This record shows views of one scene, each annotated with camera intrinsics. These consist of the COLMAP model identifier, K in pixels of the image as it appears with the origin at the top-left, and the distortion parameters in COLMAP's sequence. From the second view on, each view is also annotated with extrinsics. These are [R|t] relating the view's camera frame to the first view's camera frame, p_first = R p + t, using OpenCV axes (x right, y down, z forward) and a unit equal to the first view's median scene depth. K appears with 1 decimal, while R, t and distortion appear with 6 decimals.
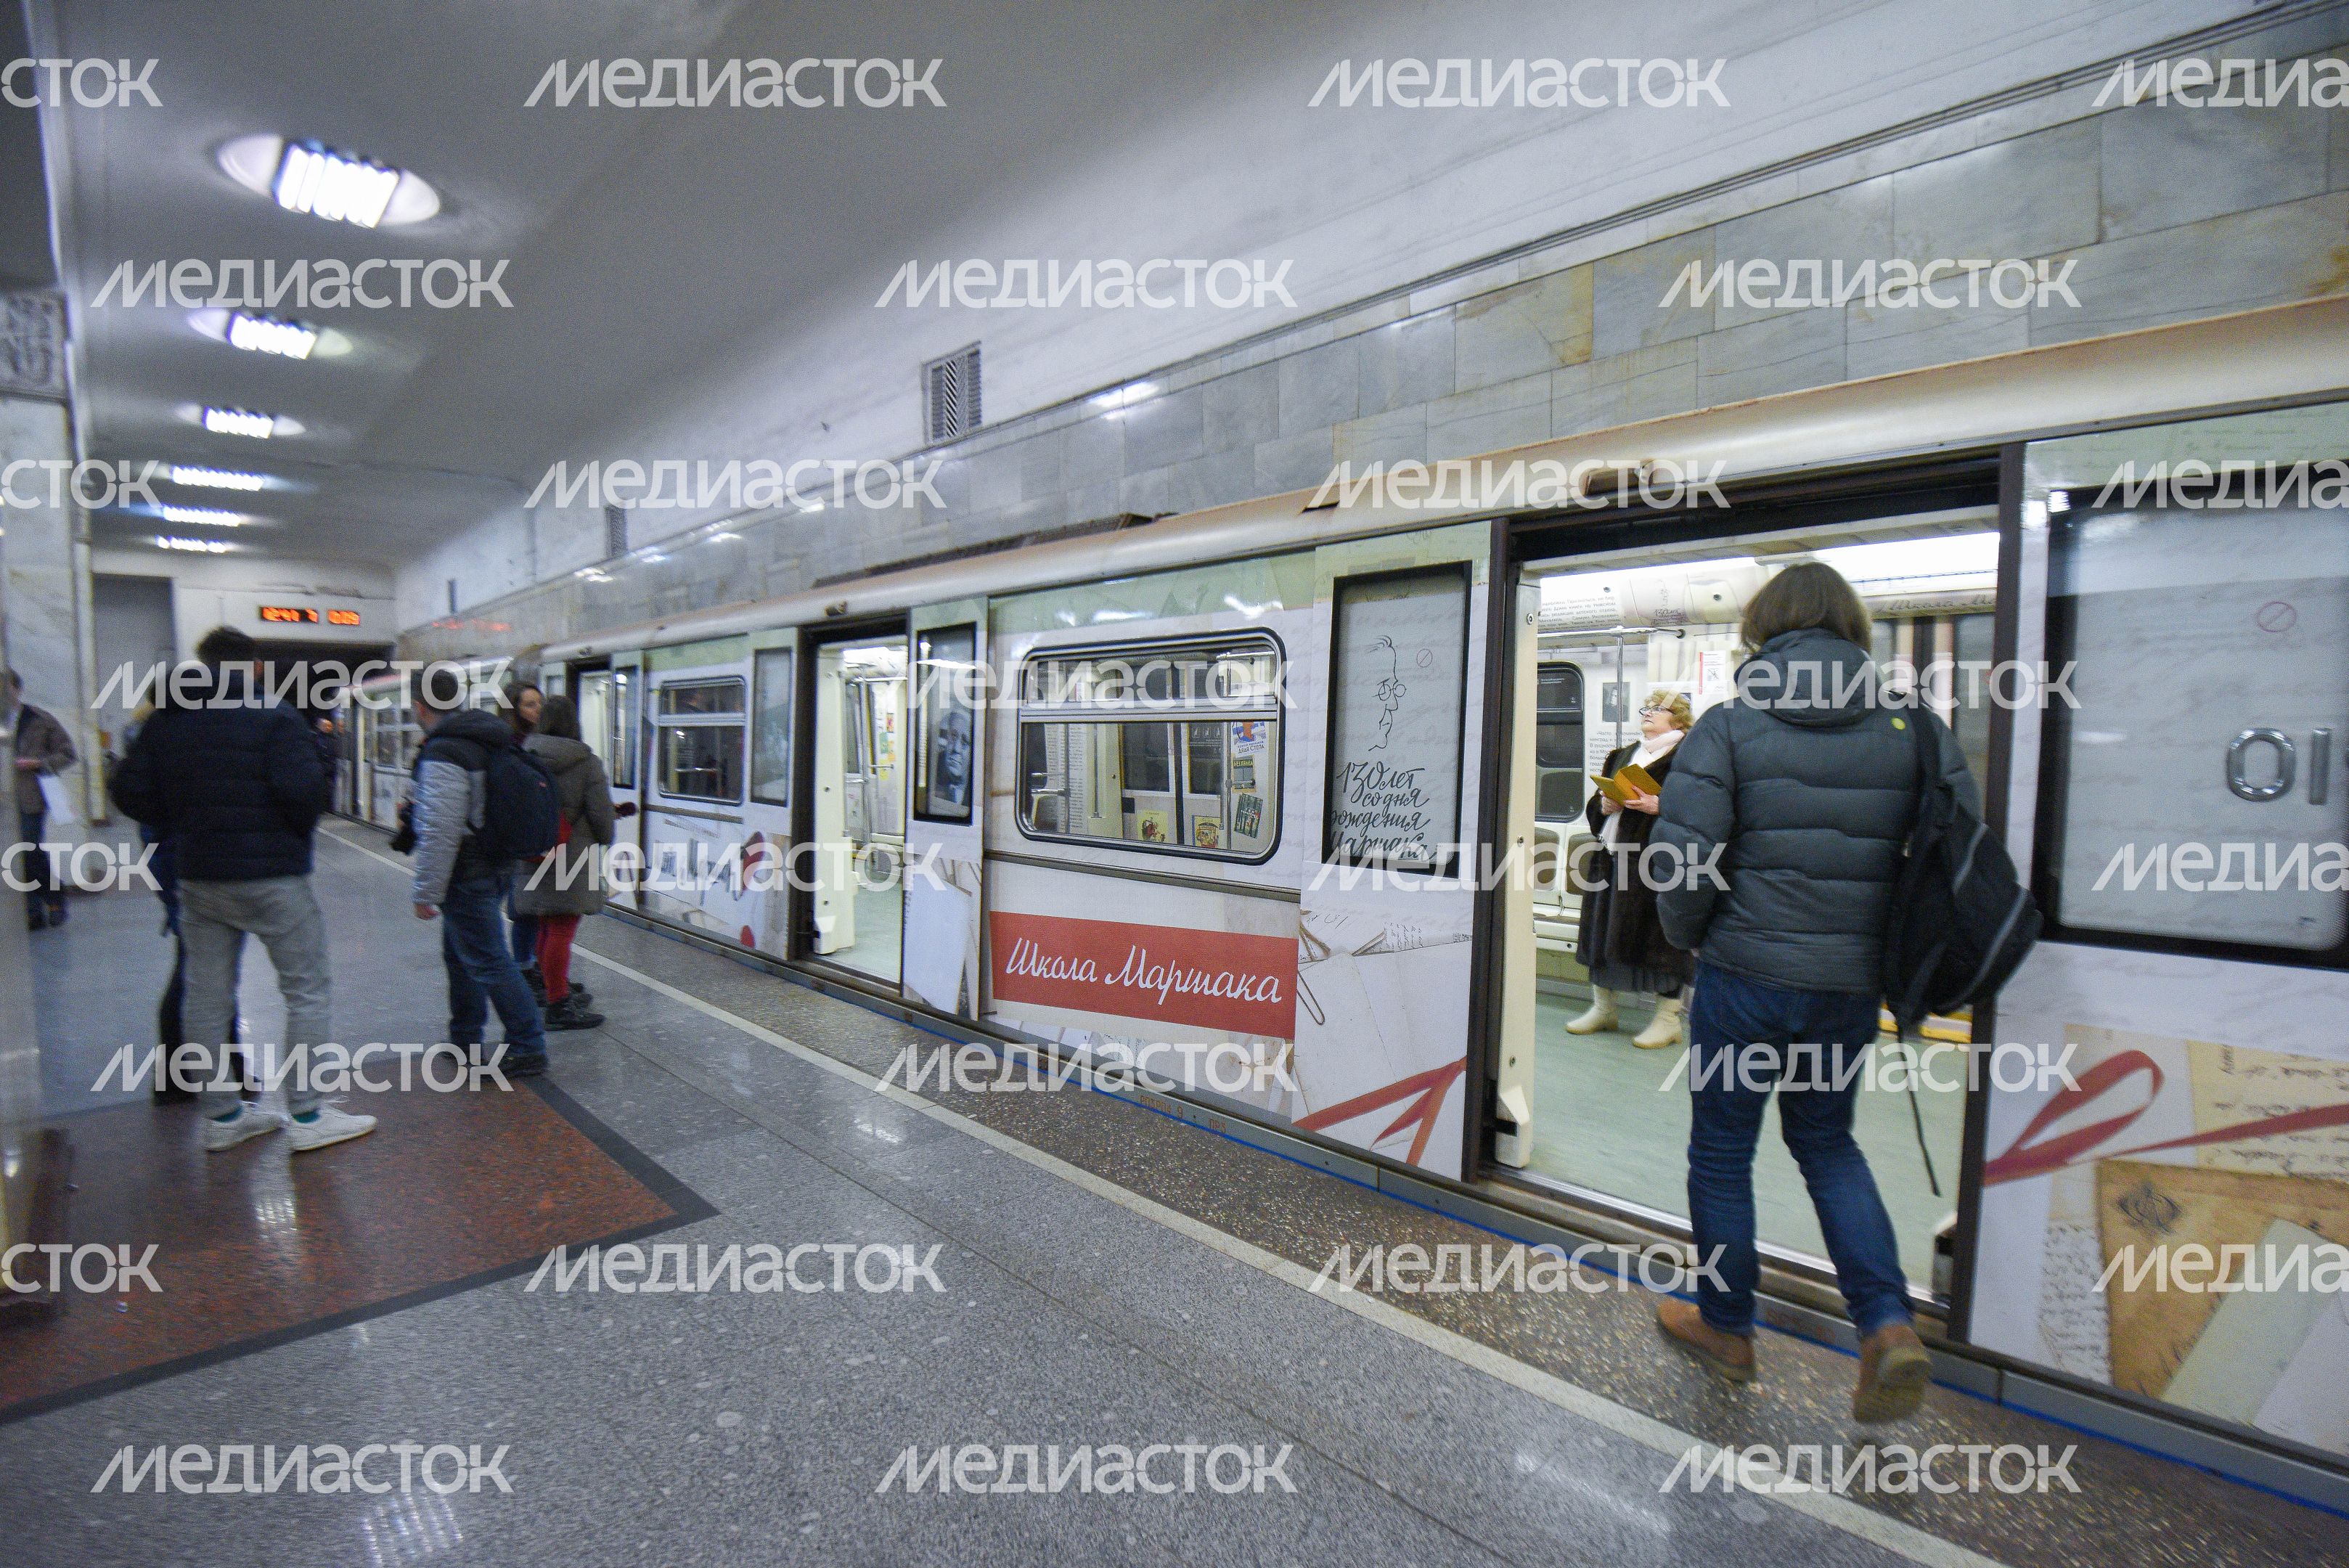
lens RADIAL K [[1076.8, 0, 1191.3], [0, 1076.8, 798.1], [0, 0, 1]] dist [-0.012423, -0.011308]
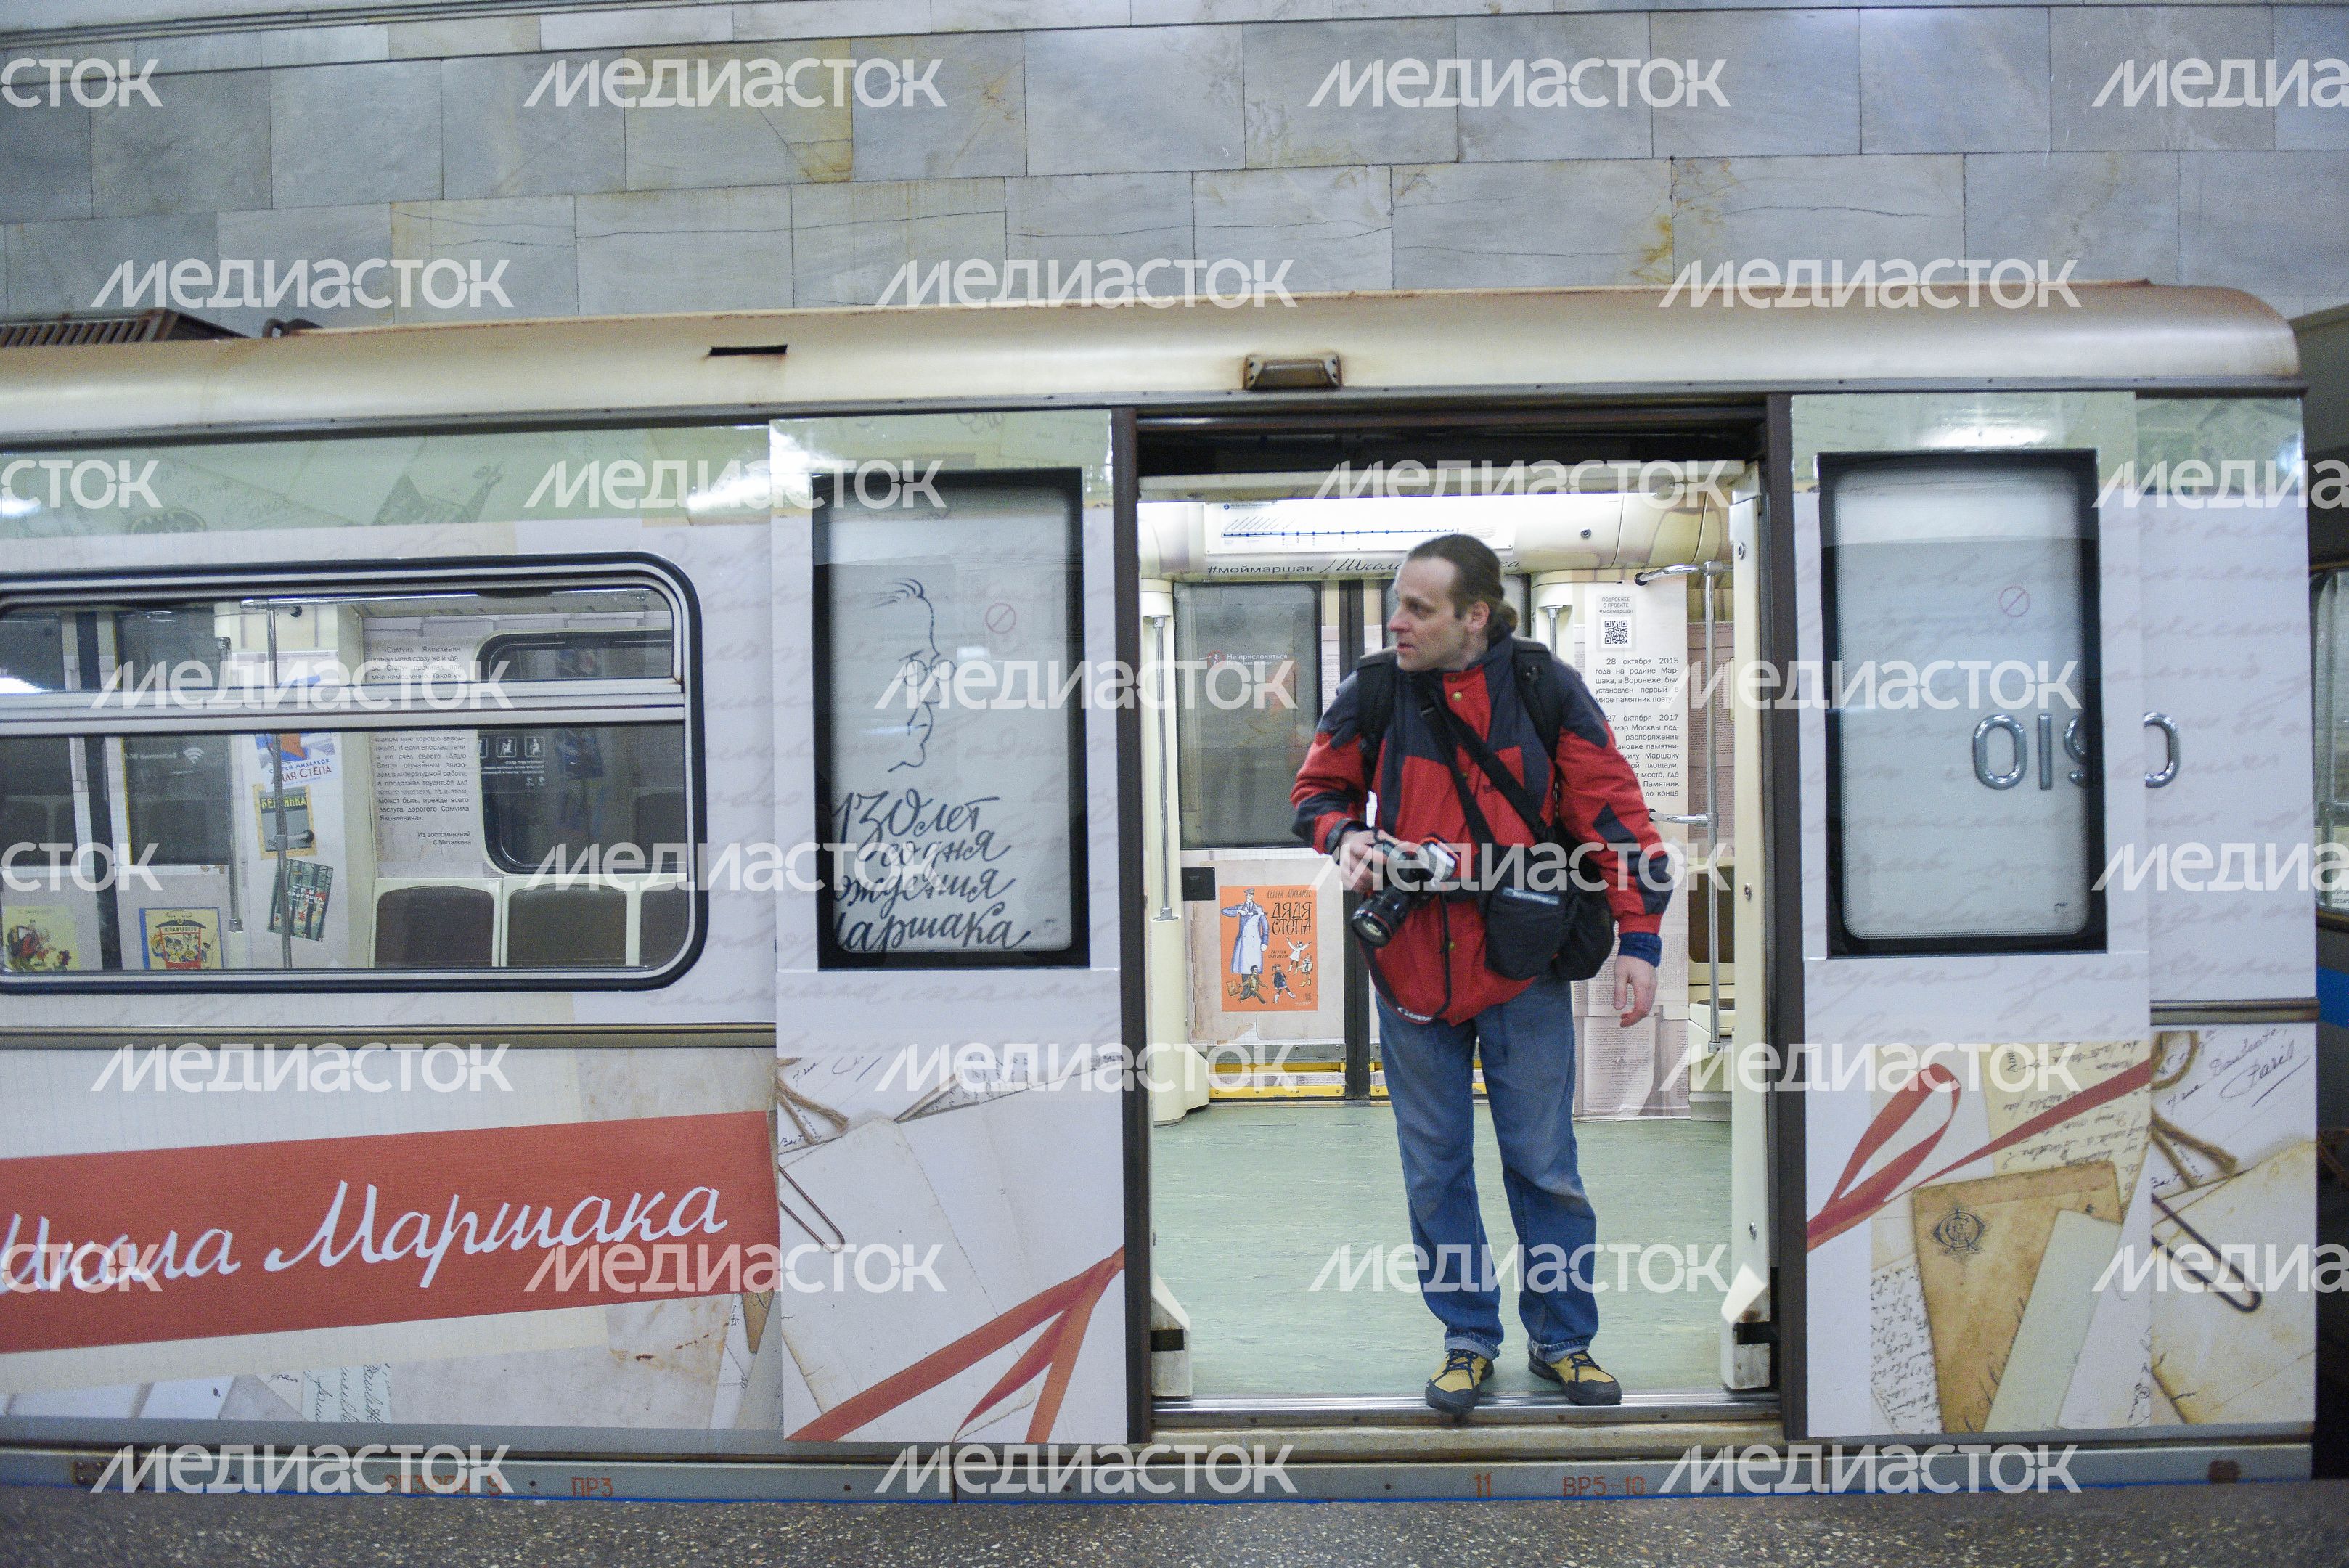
lens RADIAL K [[1618.6, 0, 1174.5], [0, 1618.6, 784.0], [0, 0, 1]] dist [-0.042501, -0.004015]
pose [[0.739004, -0.042779, 0.672342, -0.340795], [0.060489, 0.998164, -0.002976, -0.027068], [-0.670980, 0.042868, 0.740235, 0.256137]]
